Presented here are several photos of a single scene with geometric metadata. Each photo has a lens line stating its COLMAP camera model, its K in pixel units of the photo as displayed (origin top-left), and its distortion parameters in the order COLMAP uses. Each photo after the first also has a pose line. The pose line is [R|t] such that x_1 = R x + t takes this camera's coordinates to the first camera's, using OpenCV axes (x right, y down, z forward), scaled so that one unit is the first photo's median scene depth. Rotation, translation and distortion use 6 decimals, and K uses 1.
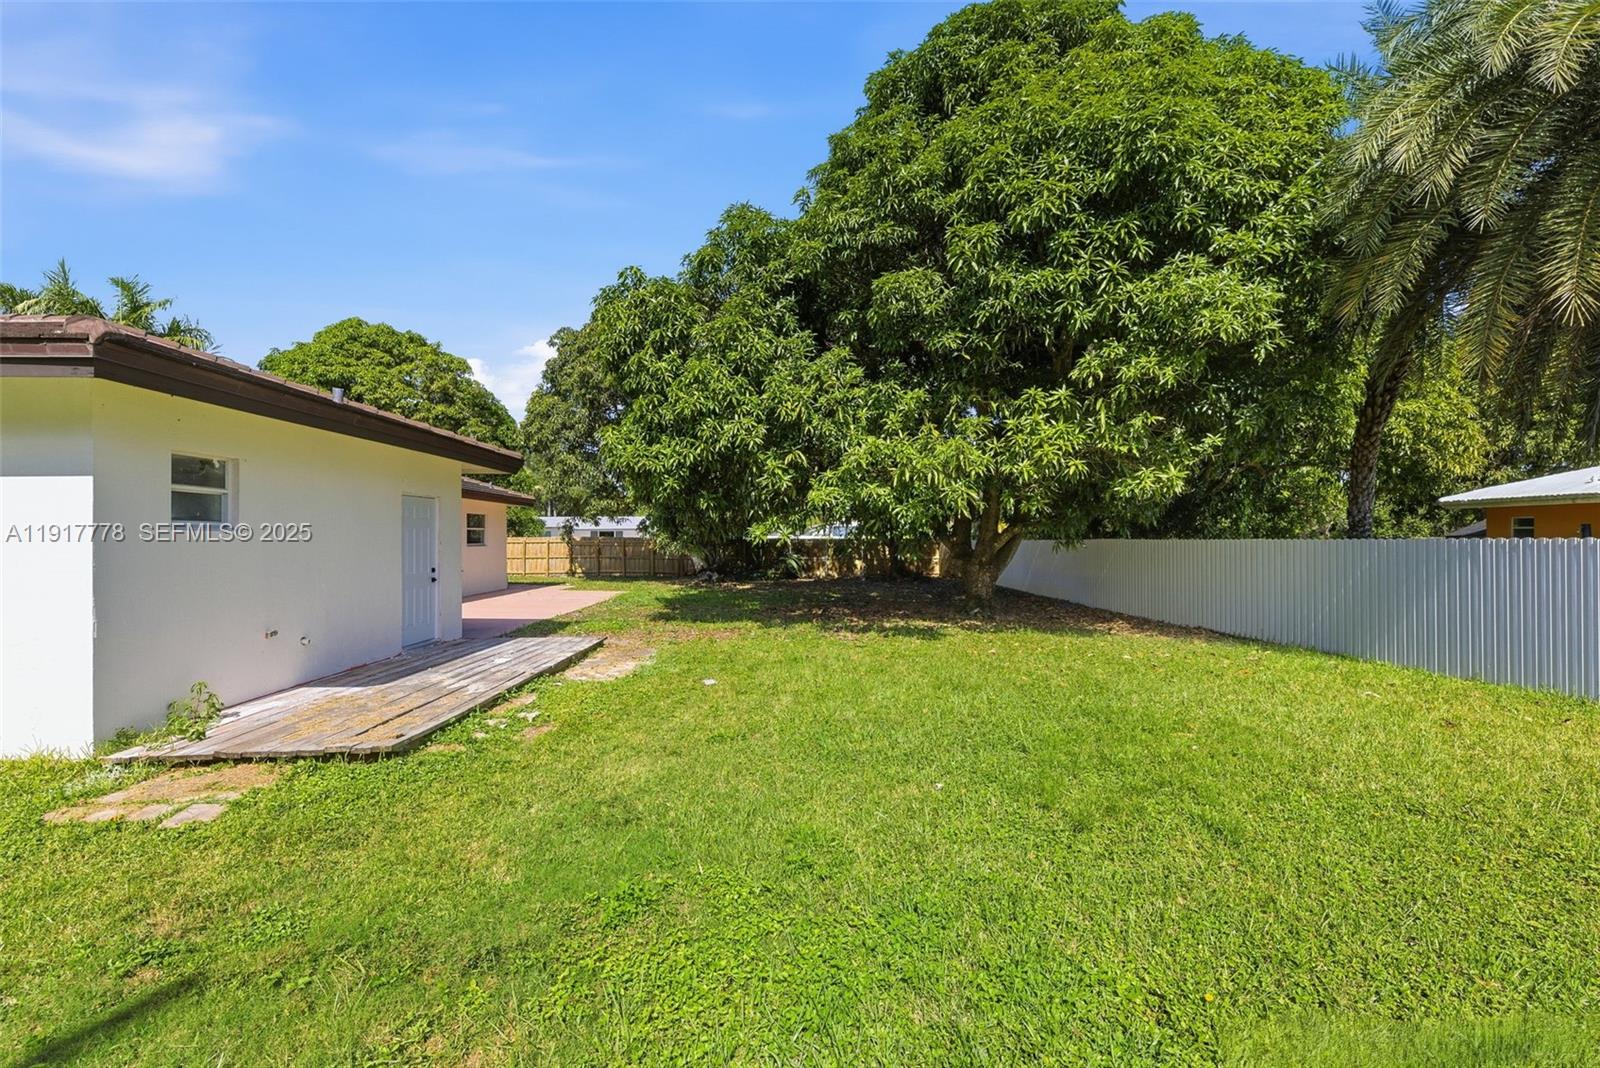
lens RADIAL K [[683.9, 0, 809.0], [0, 683.9, 535.5], [0, 0, 1]] dist [-0.000033, 0.000116]
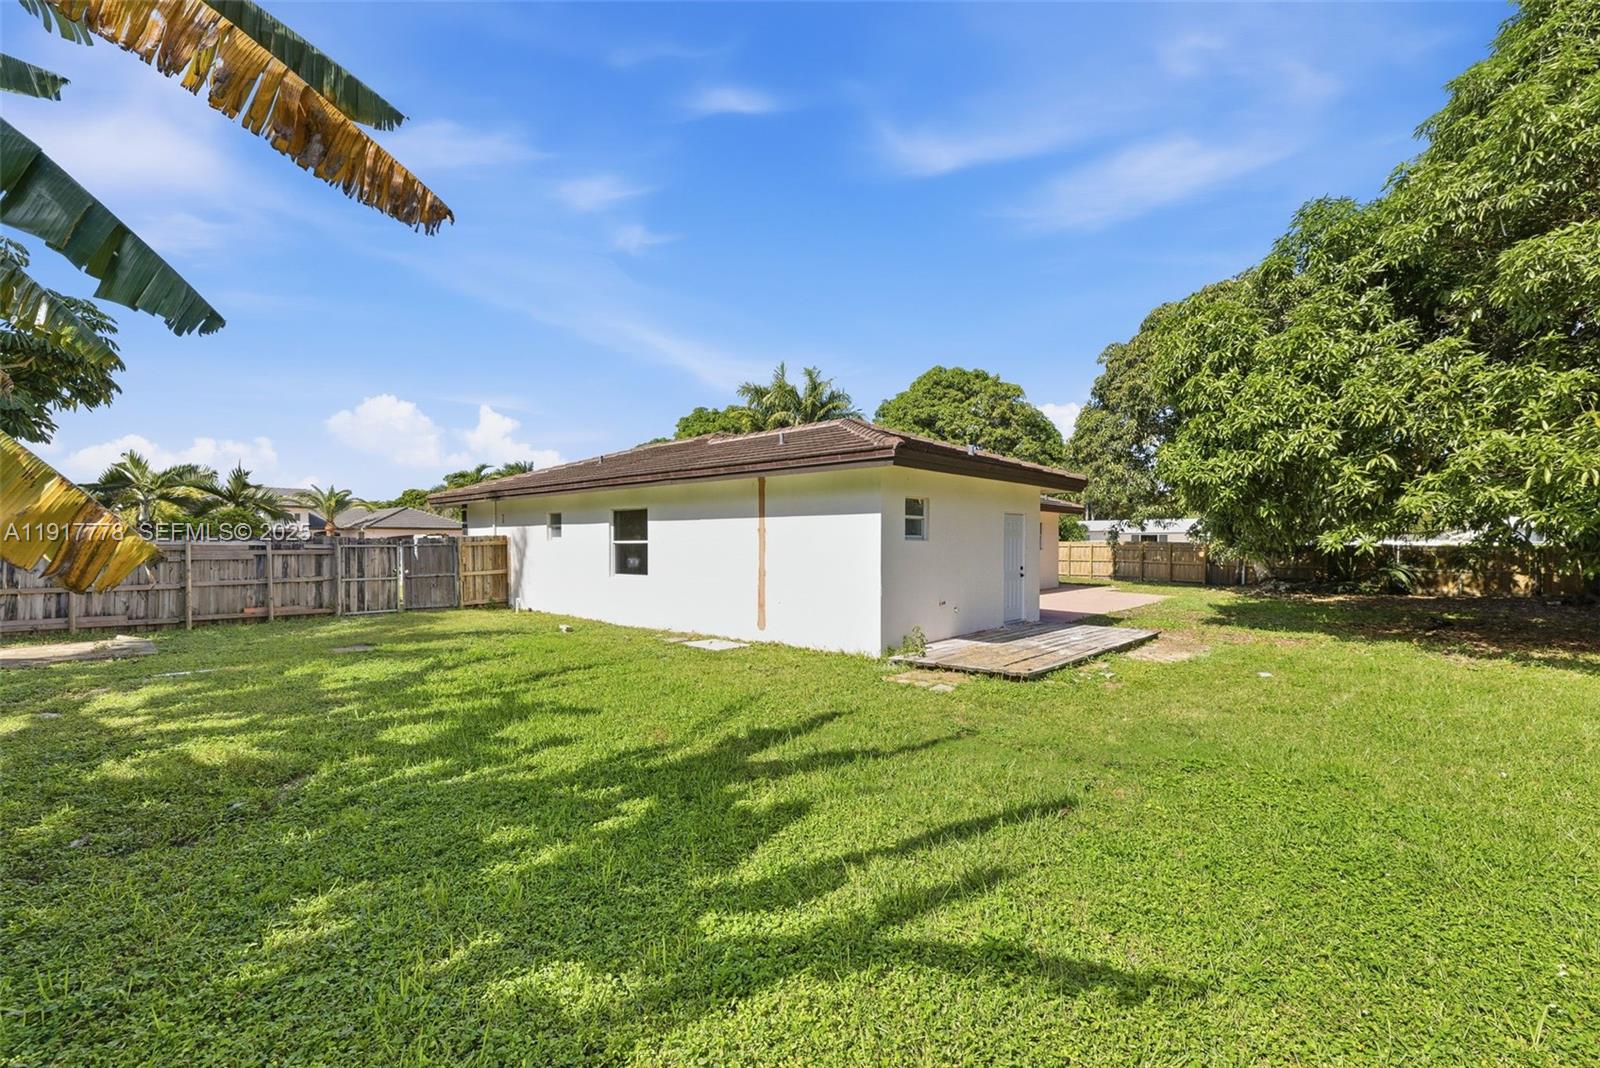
lens RADIAL K [[683.9, 0, 790.6], [0, 683.9, 553.3], [0, 0, 1]] dist [-0.000033, 0.000116]
pose [[0.720576, 0.016890, -0.693171, 0.048932], [-0.001866, 0.999747, 0.022421, -0.007121], [0.693374, -0.014863, 0.720425, -0.250504]]
